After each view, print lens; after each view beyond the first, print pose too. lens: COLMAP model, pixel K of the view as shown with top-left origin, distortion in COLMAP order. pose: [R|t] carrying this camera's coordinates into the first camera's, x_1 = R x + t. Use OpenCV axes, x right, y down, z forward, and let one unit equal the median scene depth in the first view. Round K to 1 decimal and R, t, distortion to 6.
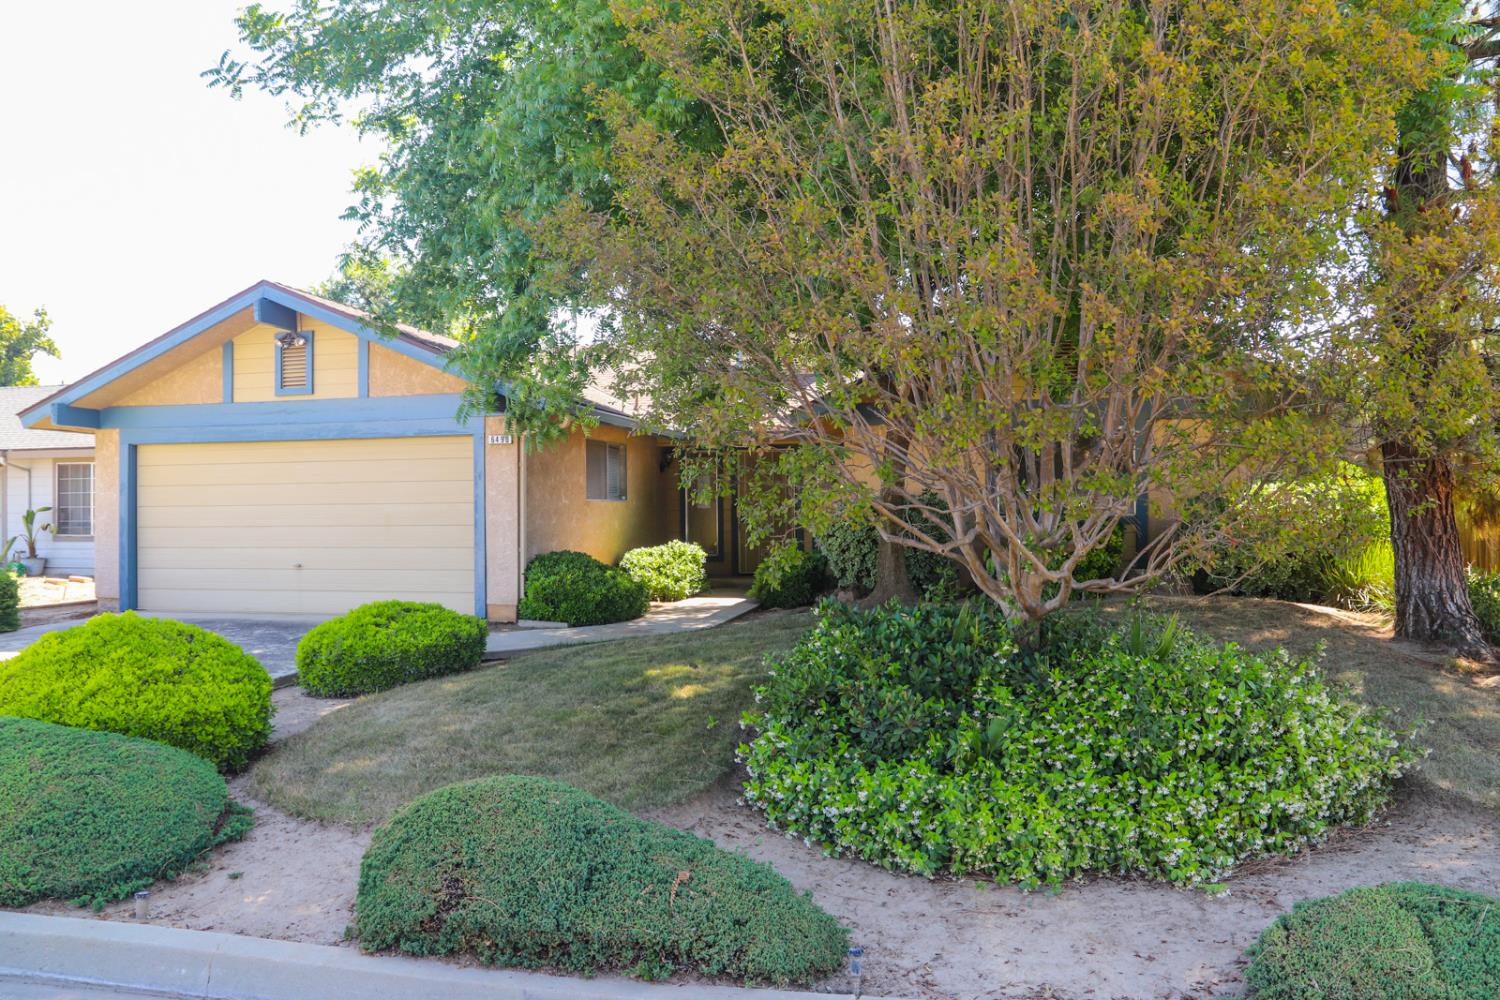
lens RADIAL K [[1060.4, 0, 750.7], [0, 1060.4, 495.3], [0, 0, 1]] dist [-0.125424, 0.093845]
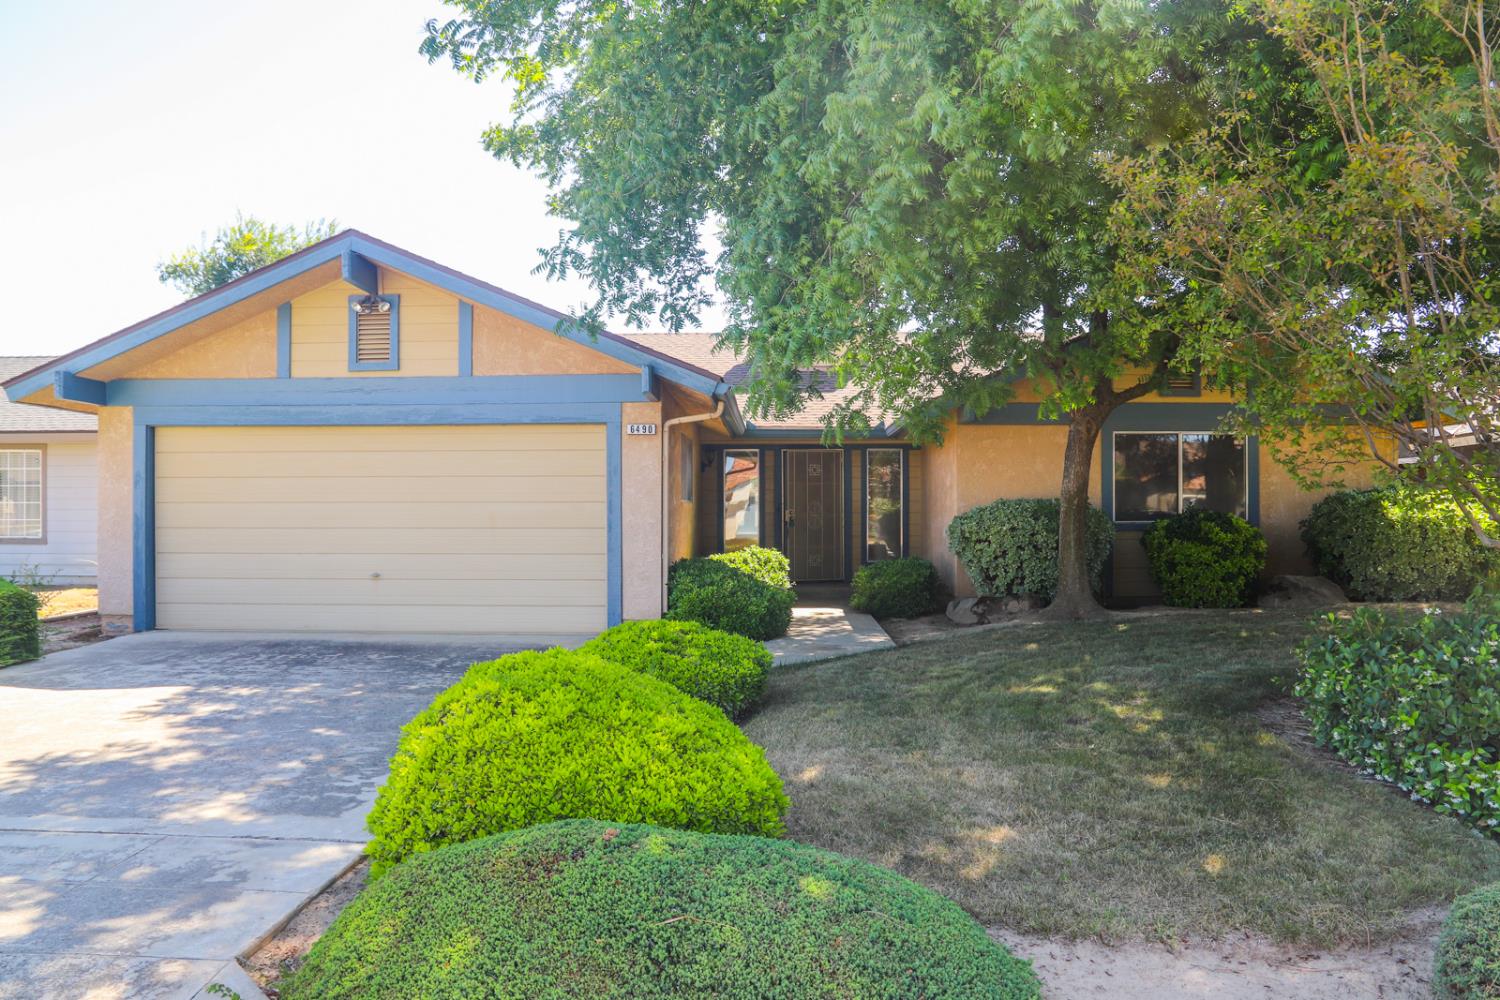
lens RADIAL K [[1060.4, 0, 749.8], [0, 1060.4, 505.2], [0, 0, 1]] dist [-0.125424, 0.093845]
pose [[0.983557, 0.010298, 0.180302, -0.292234], [-0.011384, 0.999923, 0.004989, 0.003867], [-0.180237, -0.006959, 0.983599, 0.120671]]
